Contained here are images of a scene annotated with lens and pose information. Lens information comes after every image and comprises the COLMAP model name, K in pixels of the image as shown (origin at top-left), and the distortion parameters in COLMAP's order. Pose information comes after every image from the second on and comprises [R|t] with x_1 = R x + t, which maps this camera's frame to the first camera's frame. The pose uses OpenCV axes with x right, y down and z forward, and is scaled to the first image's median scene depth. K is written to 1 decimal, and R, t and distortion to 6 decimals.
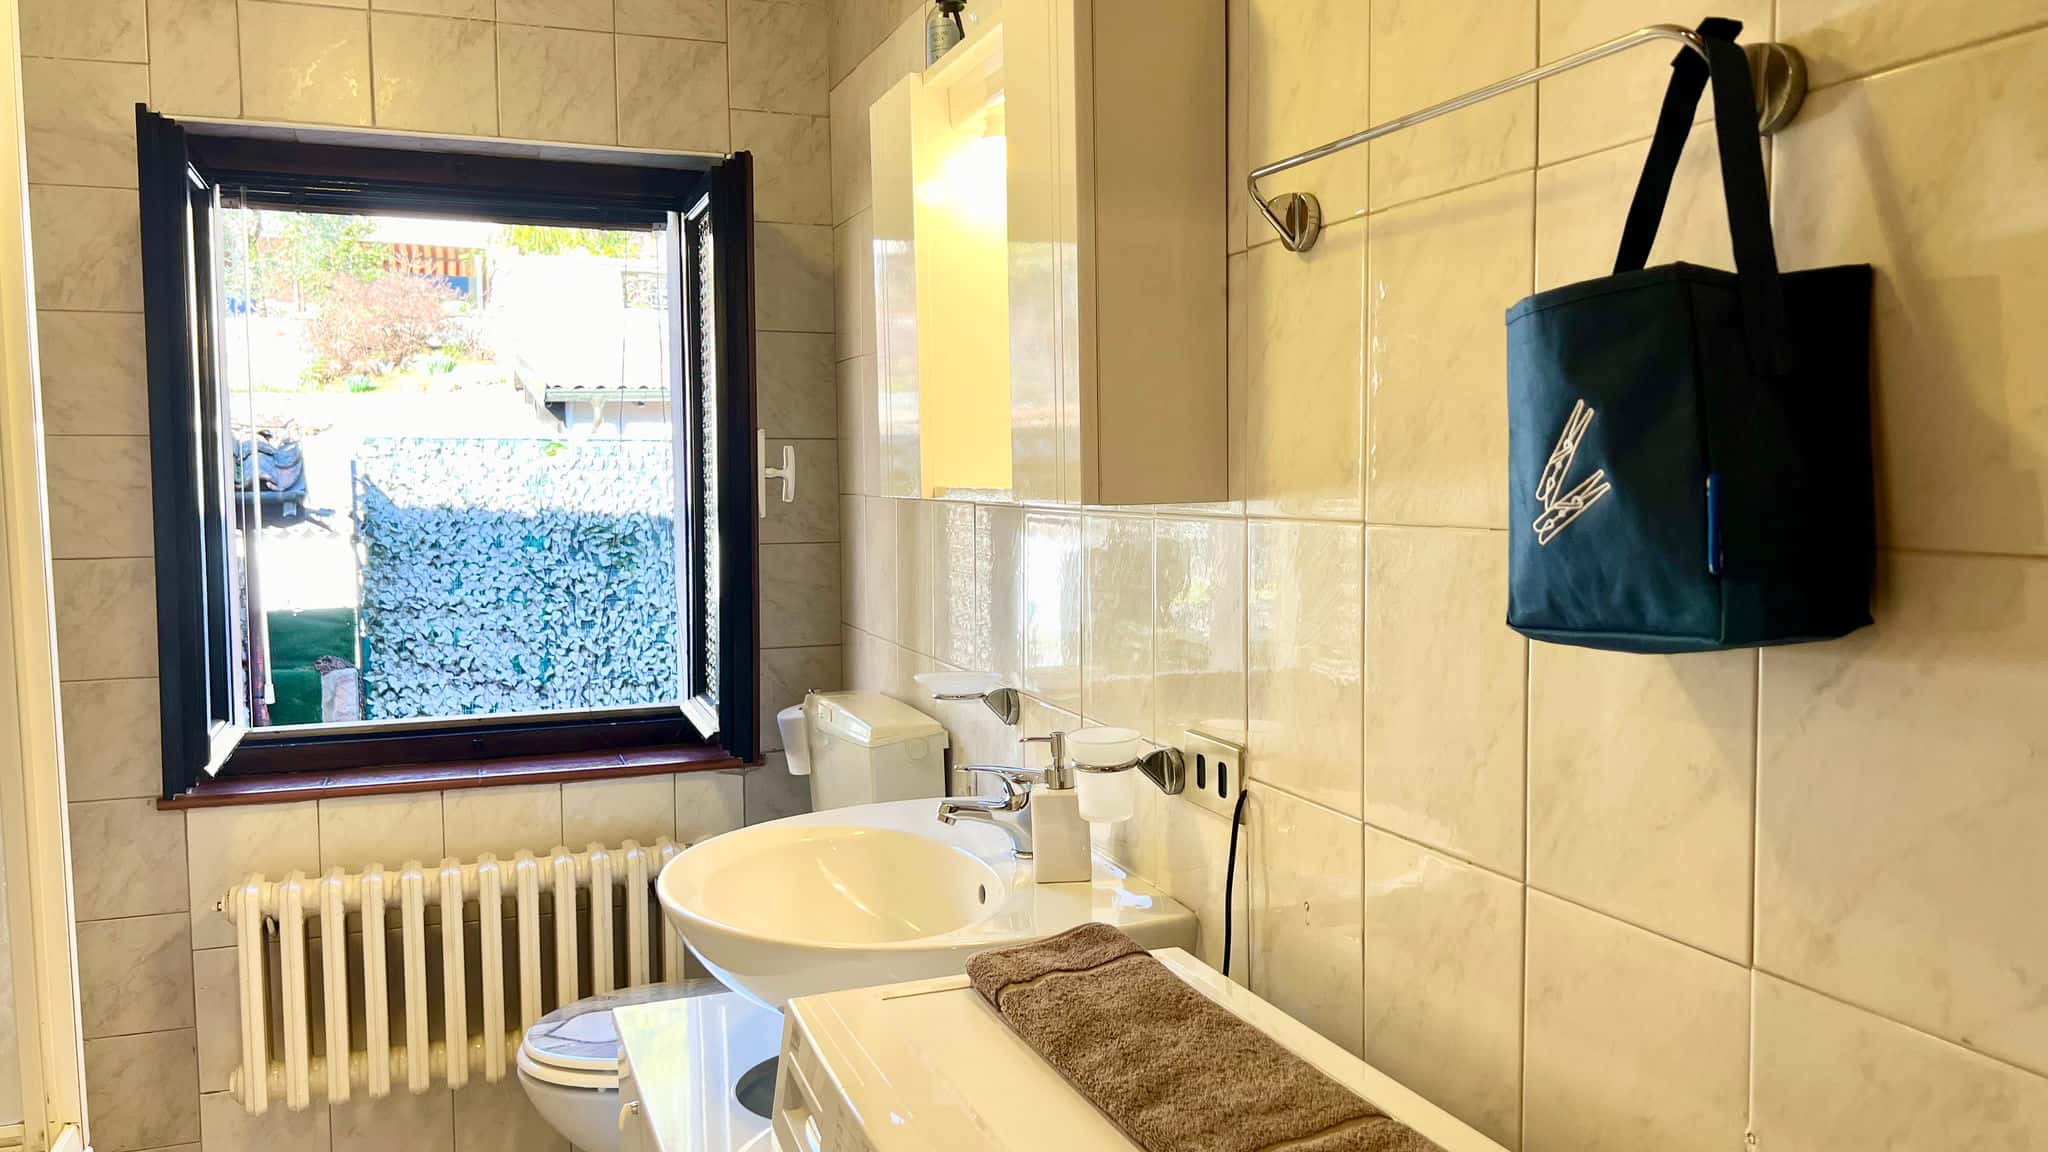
lens RADIAL K [[1527.7, 0, 1024.0], [0, 1527.7, 576.0], [0, 0, 1]] dist [0.079060, -0.147915]
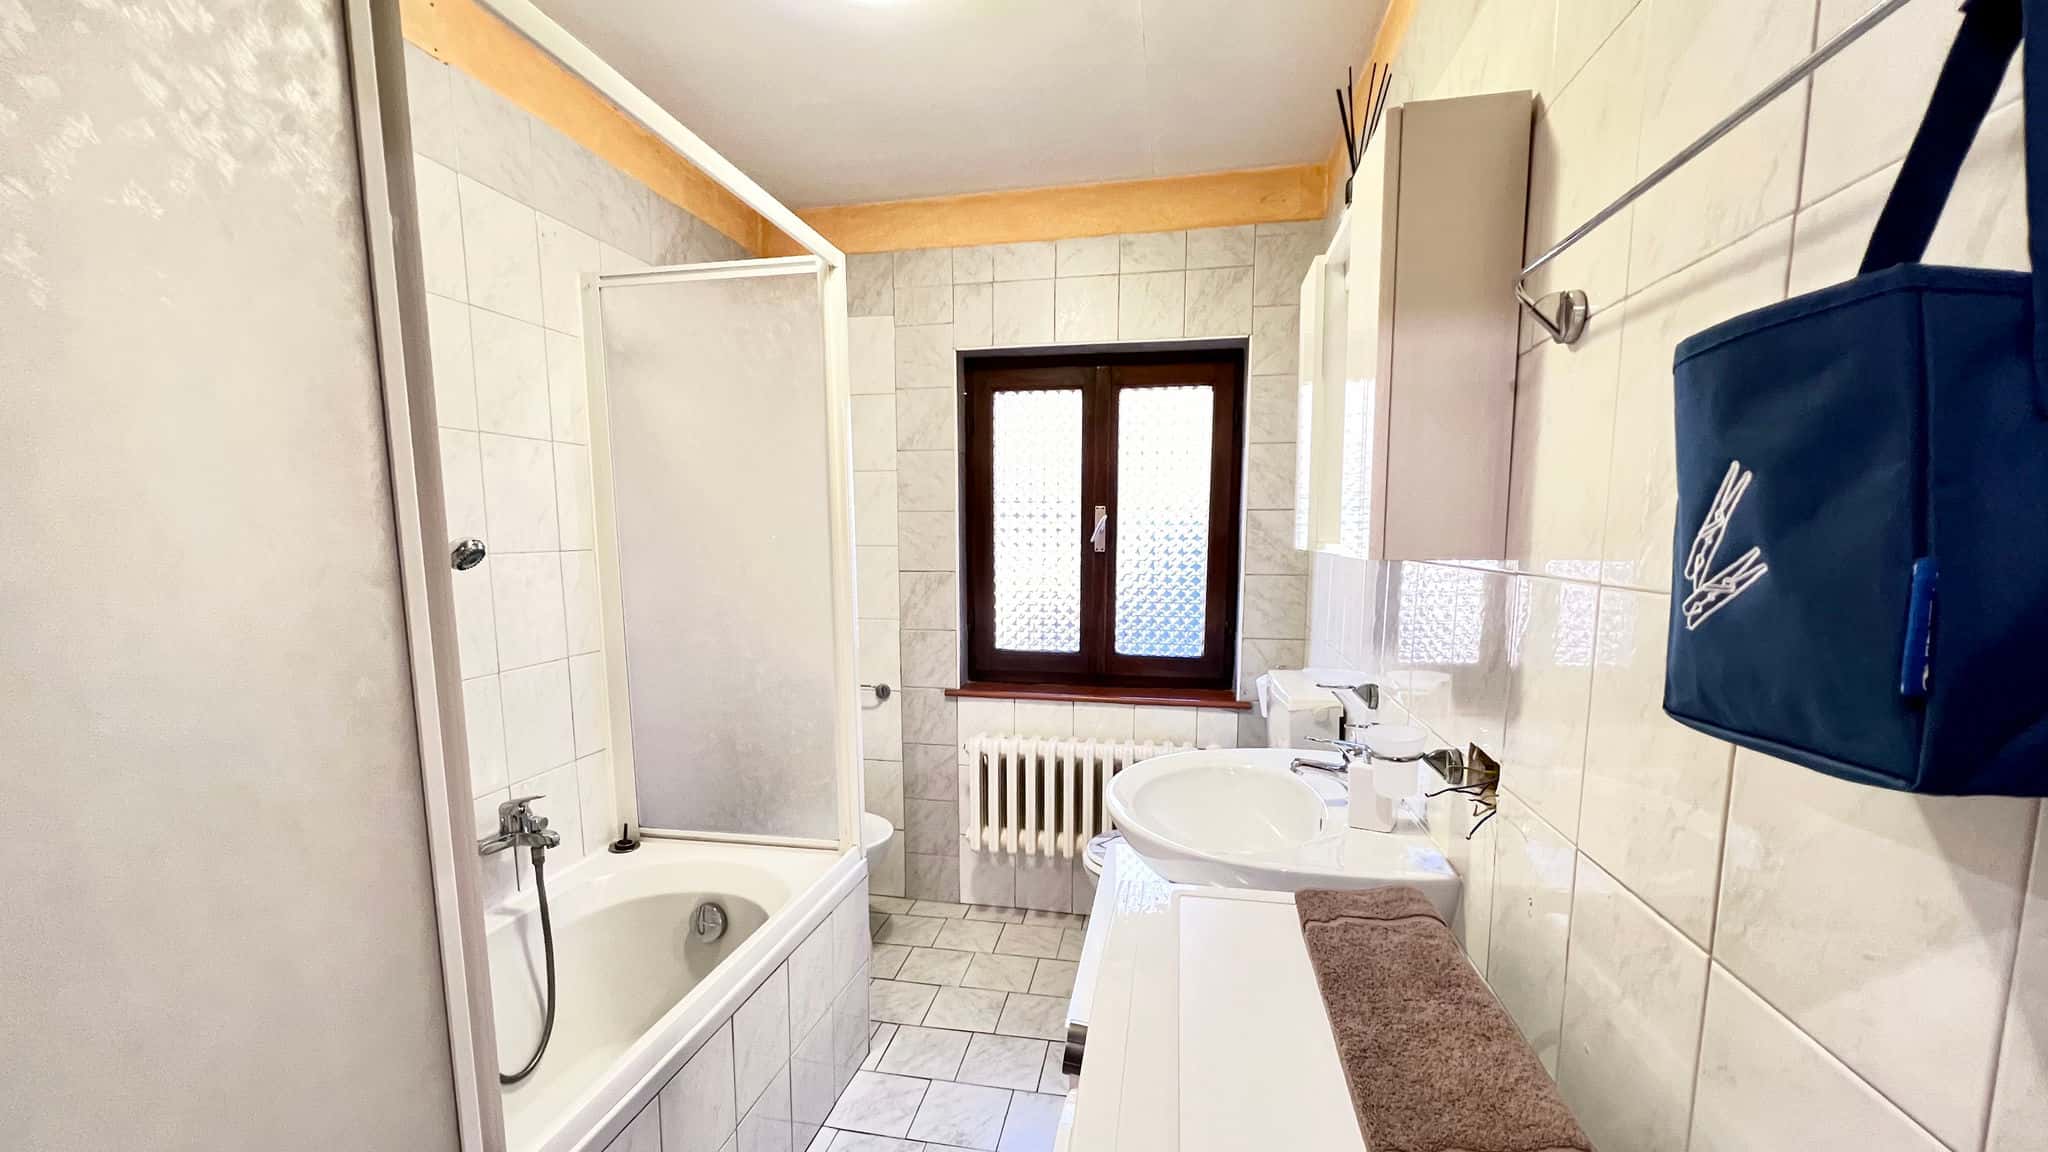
lens RADIAL K [[813.0, 0, 1022.9], [0, 813.0, 637.9], [0, 0, 1]] dist [-0.000964, 0.000121]
pose [[0.844496, 0.076895, -0.530012, 0.258181], [-0.041771, 0.996081, 0.077958, -0.035741], [0.533930, -0.043696, 0.844399, 0.395485]]
